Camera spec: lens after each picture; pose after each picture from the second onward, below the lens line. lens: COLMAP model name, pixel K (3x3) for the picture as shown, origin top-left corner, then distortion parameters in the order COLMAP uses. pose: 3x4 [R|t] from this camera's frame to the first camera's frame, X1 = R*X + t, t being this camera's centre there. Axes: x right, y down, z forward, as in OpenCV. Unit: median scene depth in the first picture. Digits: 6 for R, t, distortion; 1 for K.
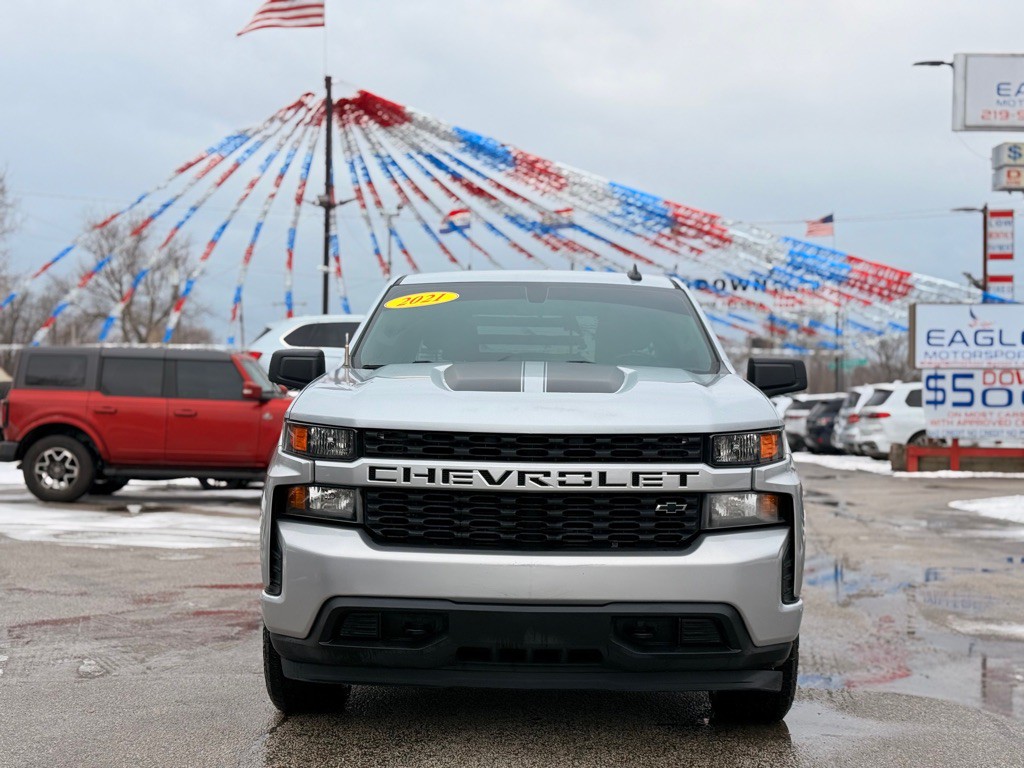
lens RADIAL K [[1489.3, 0, 512.0], [0, 1489.3, 384.0], [0, 0, 1]] dist [0.165635, -0.199732]
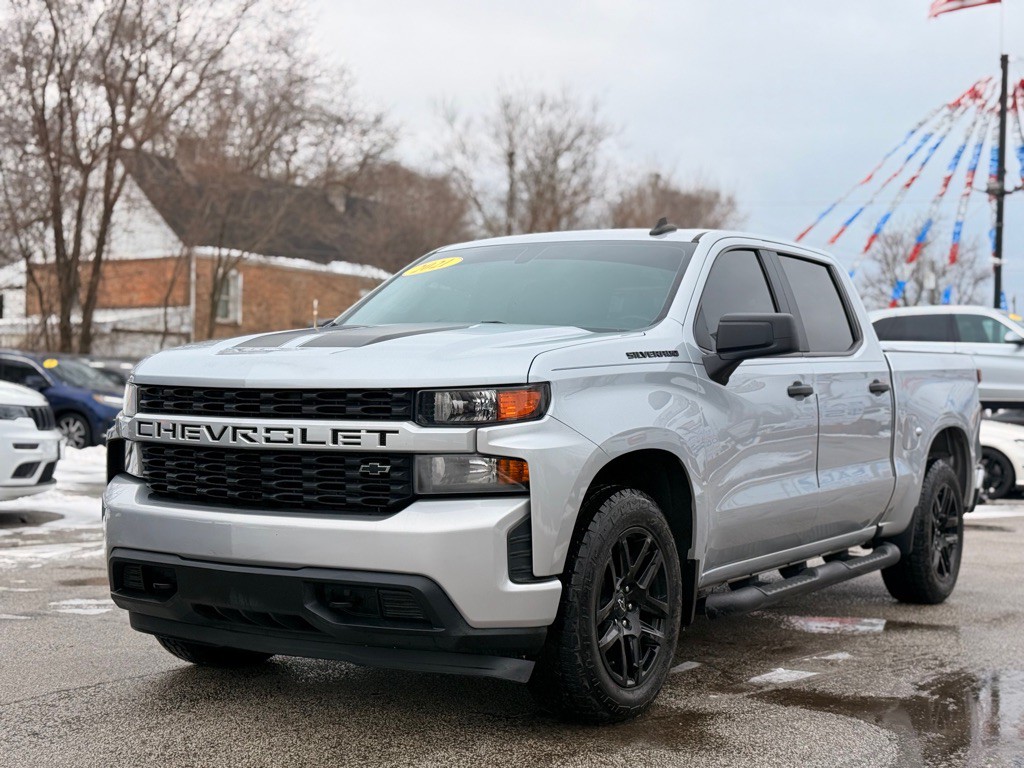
lens RADIAL K [[1489.3, 0, 512.0], [0, 1489.3, 384.0], [0, 0, 1]] dist [0.165635, -0.199732]
pose [[0.860594, -0.000943, -0.509290, 0.284829], [-0.002350, 0.999980, -0.005822, 0.015615], [0.509286, 0.006207, 0.860575, 0.109536]]
